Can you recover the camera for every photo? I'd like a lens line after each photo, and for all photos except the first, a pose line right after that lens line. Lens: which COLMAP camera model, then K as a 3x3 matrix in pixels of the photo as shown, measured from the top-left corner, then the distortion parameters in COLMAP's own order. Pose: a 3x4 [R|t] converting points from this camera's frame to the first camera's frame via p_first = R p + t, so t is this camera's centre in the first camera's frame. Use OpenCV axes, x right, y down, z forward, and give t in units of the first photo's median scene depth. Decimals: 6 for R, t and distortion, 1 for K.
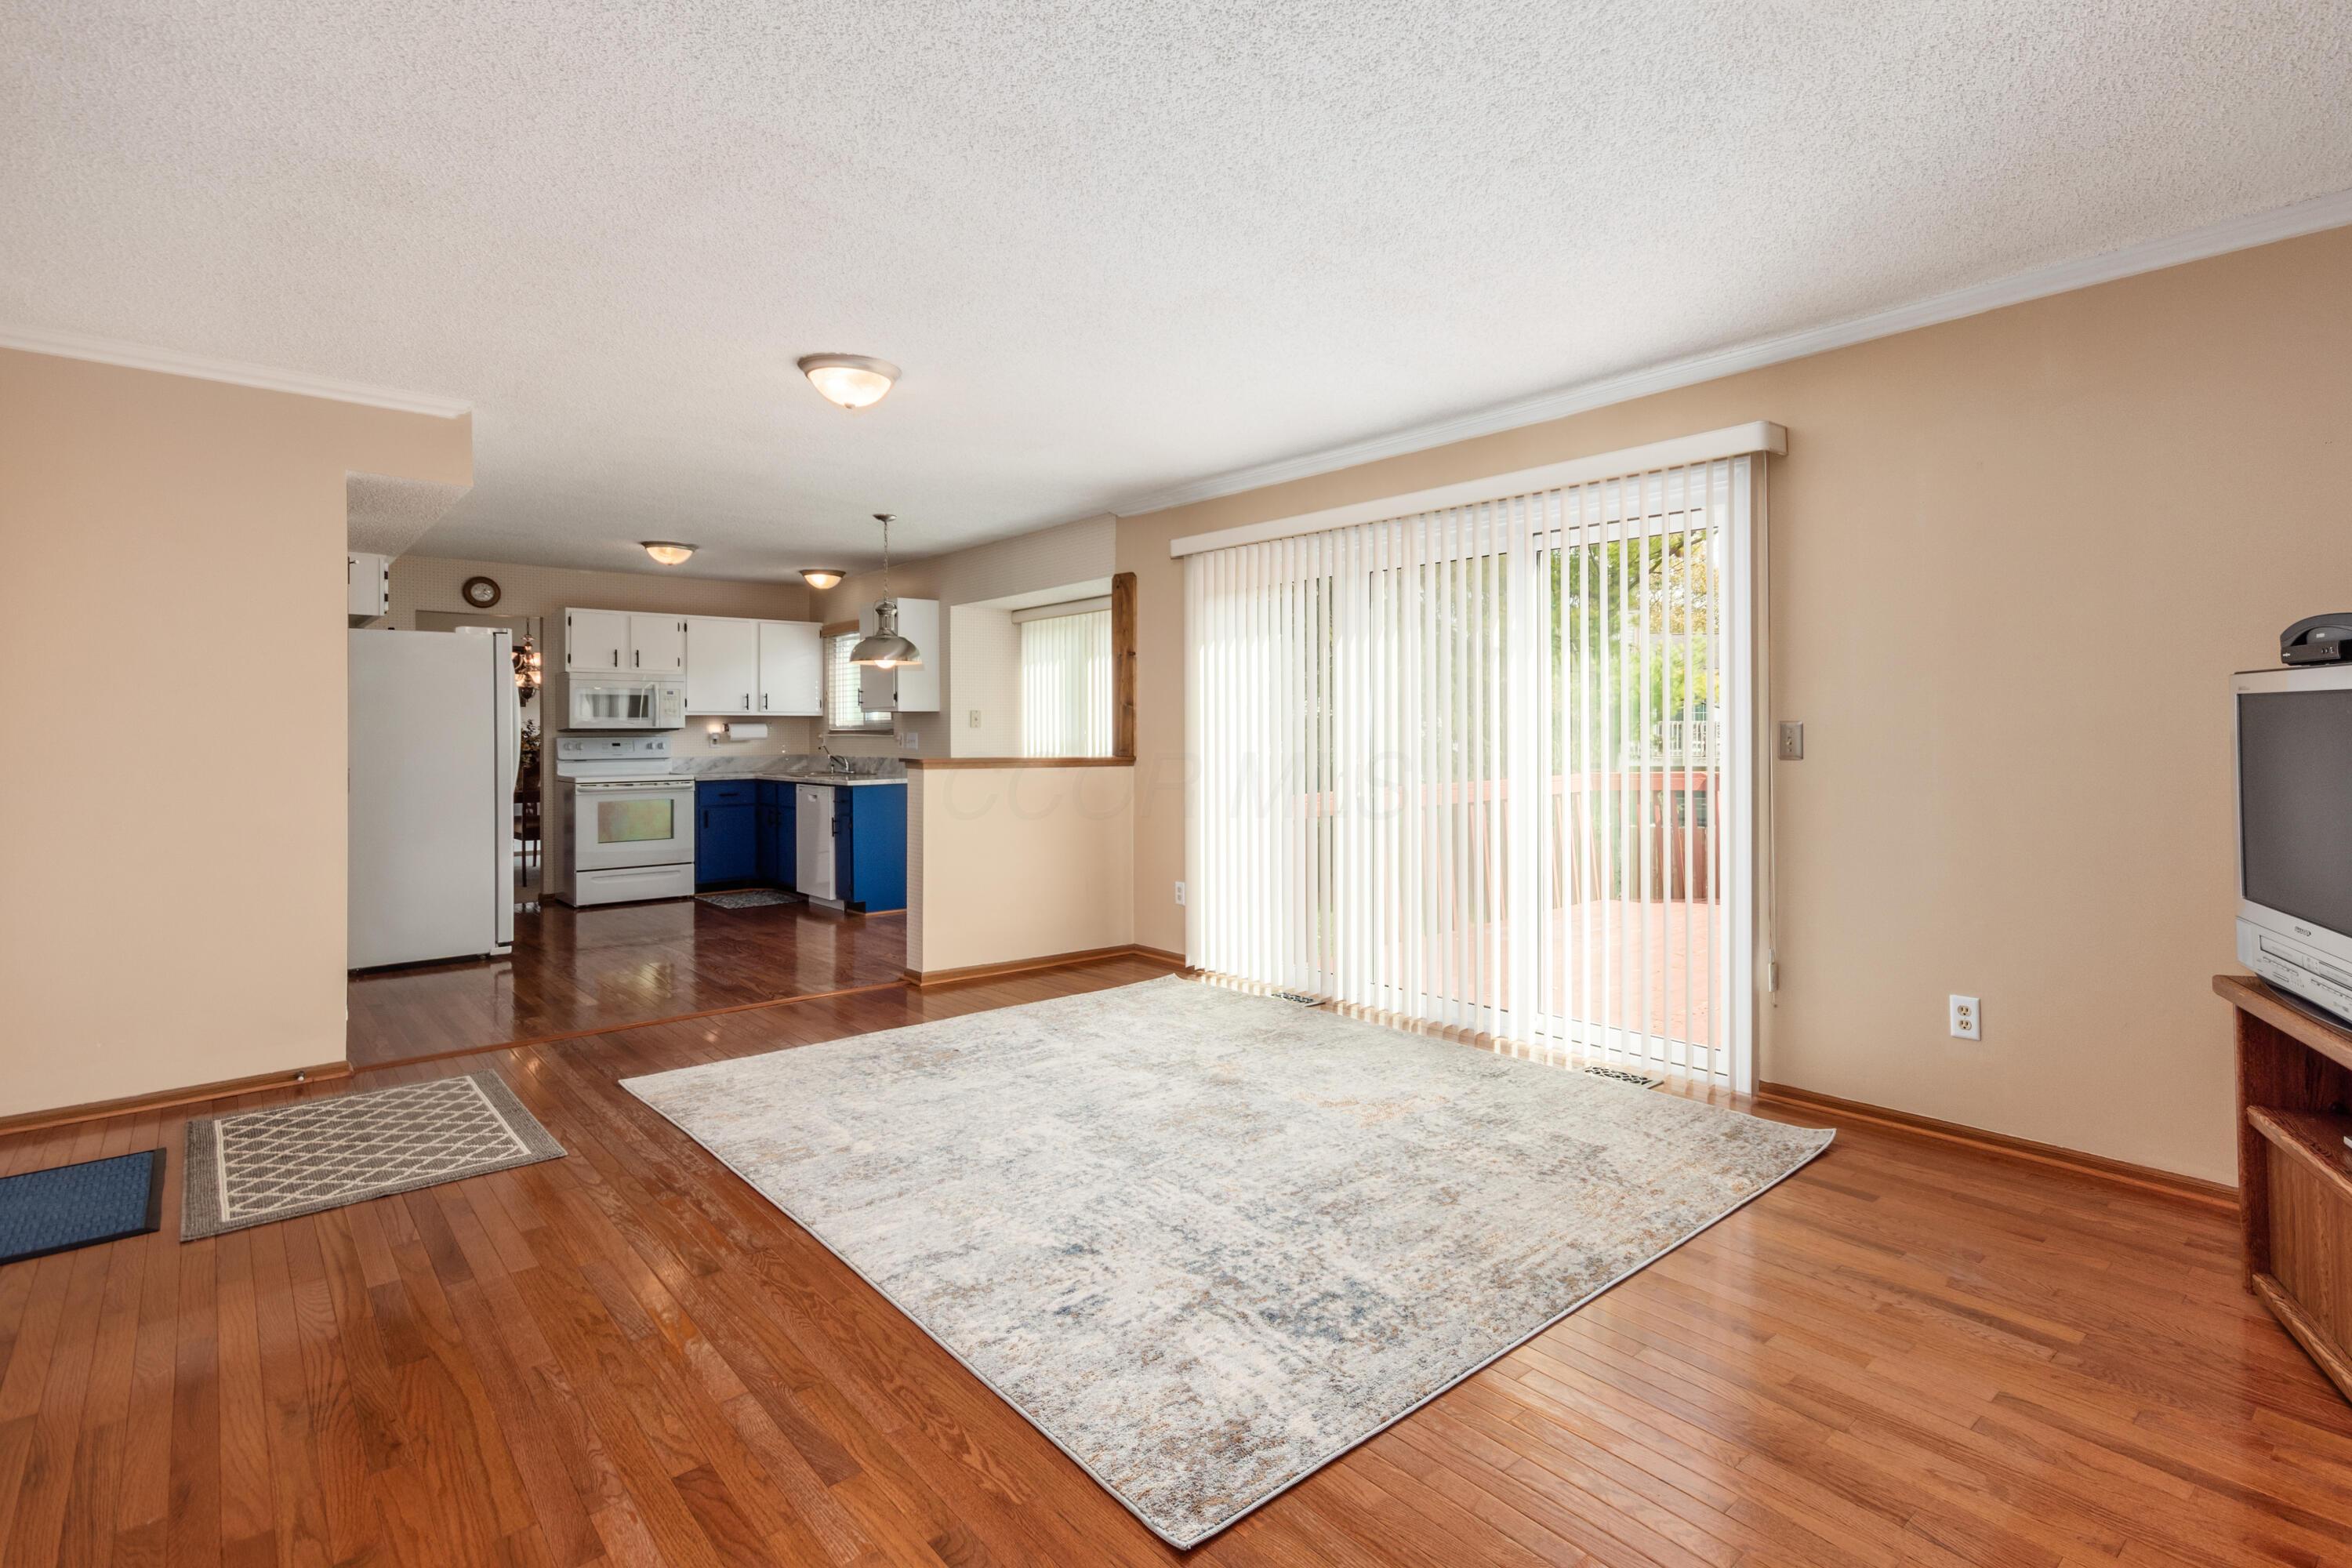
lens RADIAL K [[1156.0, 0, 1255.8], [0, 1156.0, 709.5], [0, 0, 1]] dist [0.002662, 0.000807]
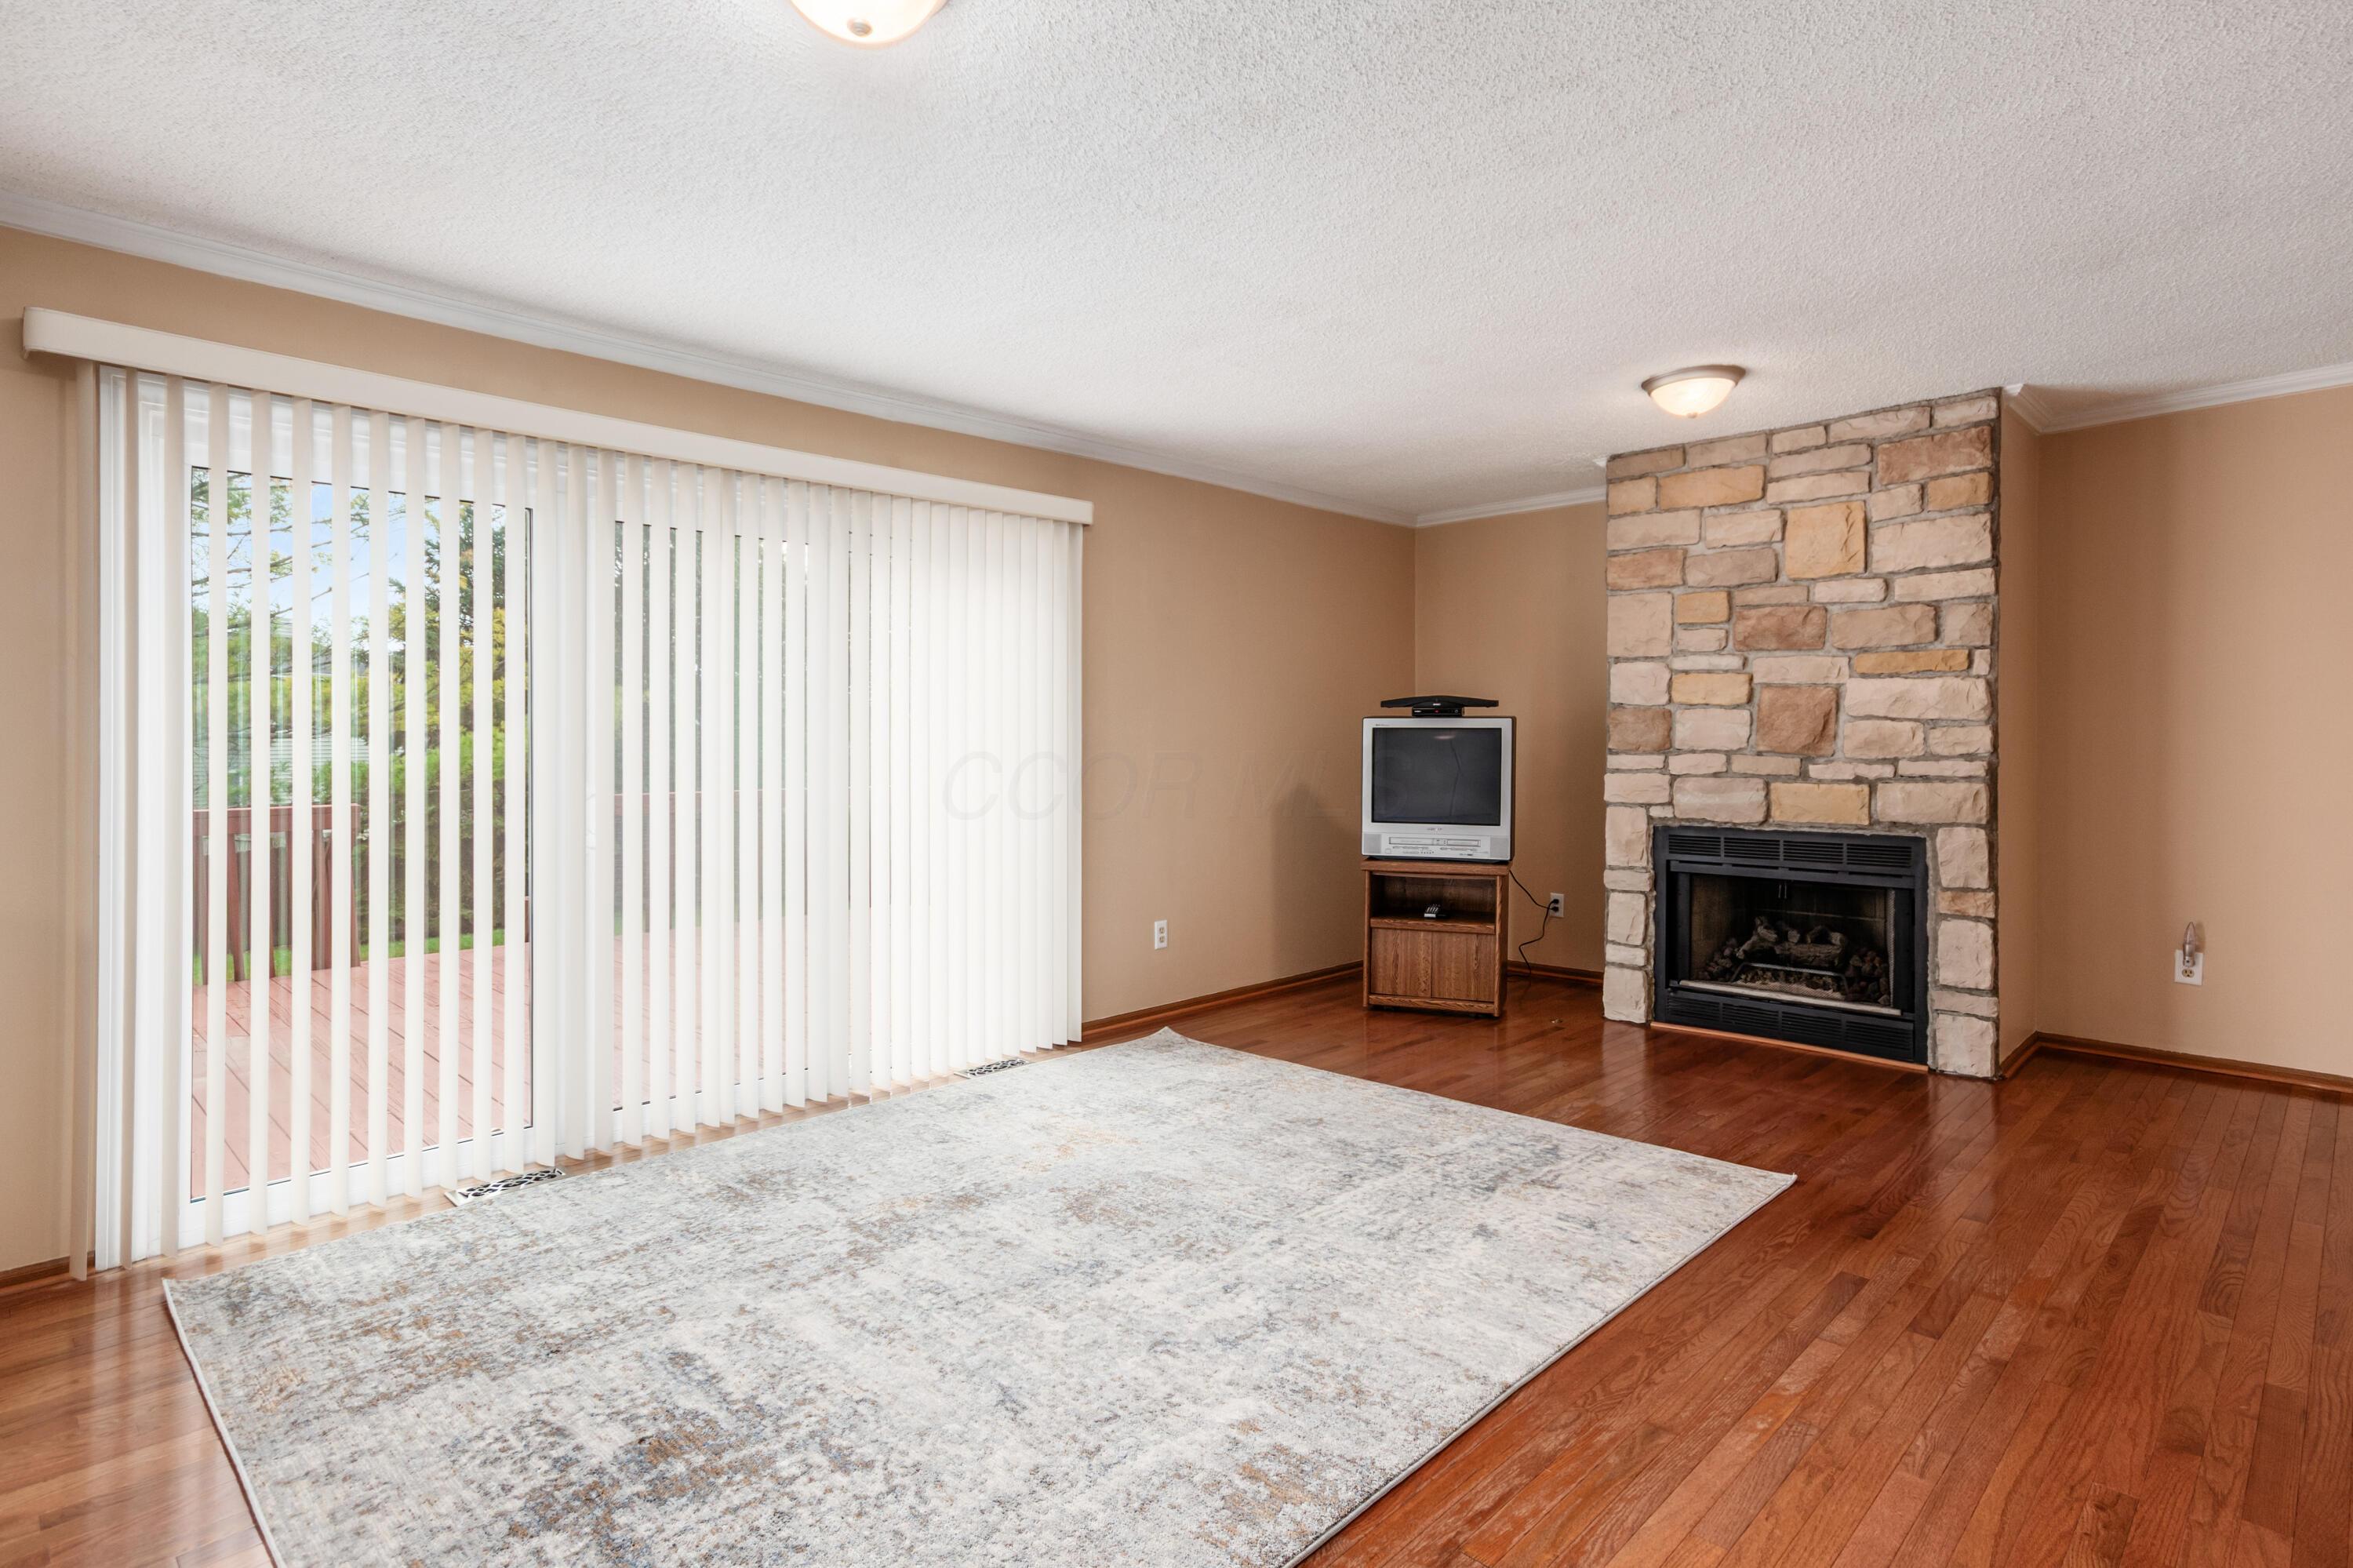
lens RADIAL K [[1157.8, 0, 1227.7], [0, 1157.8, 792.0], [0, 0, 1]] dist [-0.020484, 0.023146]
pose [[-0.057641, -0.037284, 0.997641, -1.113415], [-0.008902, 0.999282, 0.036831, 0.023954], [-0.998298, -0.006758, -0.057932, 1.221158]]
